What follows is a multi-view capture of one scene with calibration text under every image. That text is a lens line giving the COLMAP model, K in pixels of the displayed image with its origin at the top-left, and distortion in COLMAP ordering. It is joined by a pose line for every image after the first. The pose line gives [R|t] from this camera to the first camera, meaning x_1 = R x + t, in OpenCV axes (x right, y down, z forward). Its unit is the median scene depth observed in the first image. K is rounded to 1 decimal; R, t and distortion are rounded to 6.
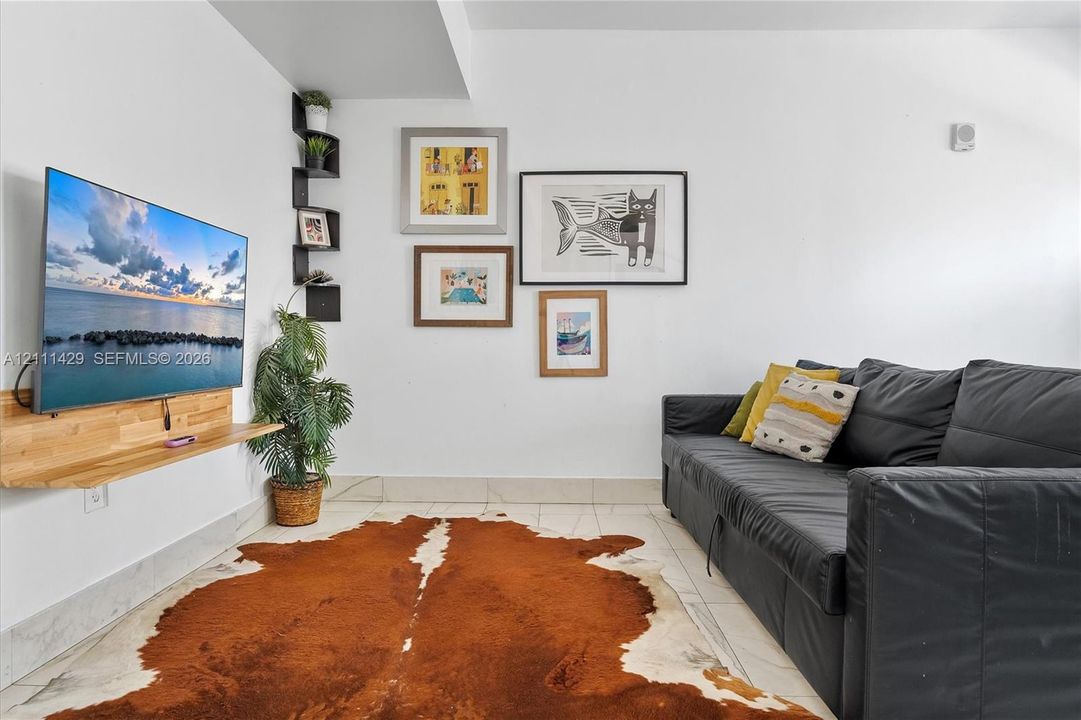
lens RADIAL K [[675.6, 0, 540.5], [0, 675.6, 360.0], [0, 0, 1]] dist [0.002415, -0.000700]
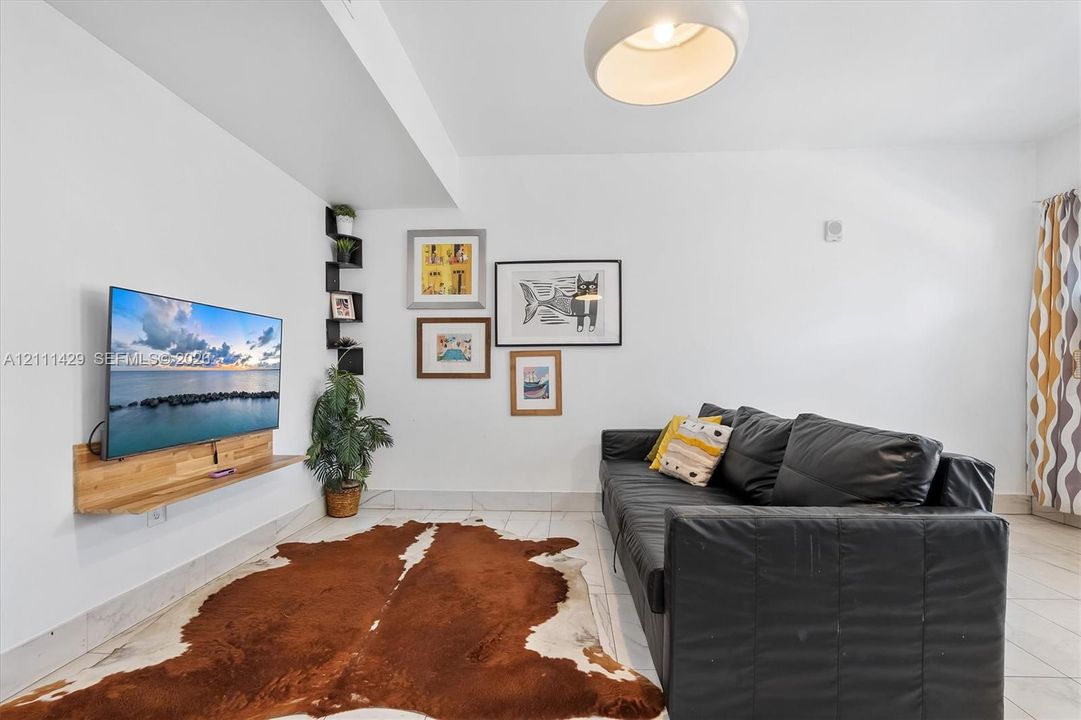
lens RADIAL K [[521.9, 0, 539.0], [0, 521.9, 384.5], [0, 0, 1]] dist [-0.000469, 0.000206]
pose [[0.999252, -0.005994, -0.038200, 0.130183], [0.005817, 0.999972, -0.004756, -0.043403], [0.038228, 0.004530, 0.999259, -0.033034]]
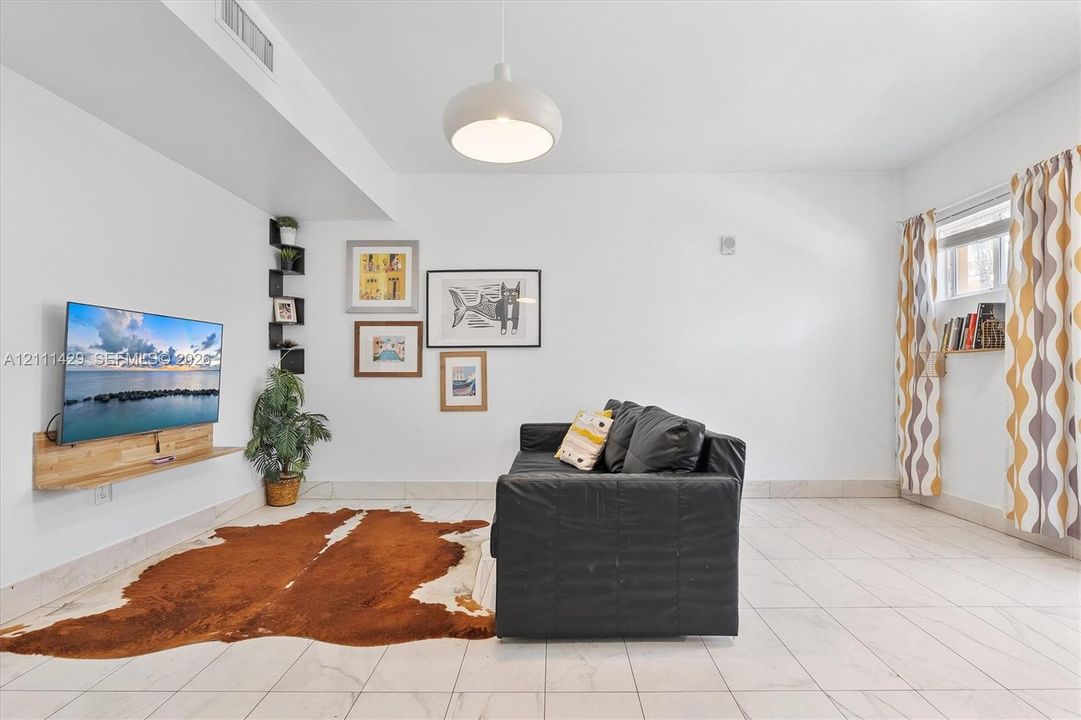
lens RADIAL K [[552.6, 0, 542.8], [0, 552.6, 367.1], [0, 0, 1]] dist [0.001890, 0.001440]
pose [[0.999963, -0.007615, -0.004112, 0.309651], [0.007477, 0.999446, -0.032440, -0.041110], [0.004357, 0.032408, 0.999465, -0.255042]]
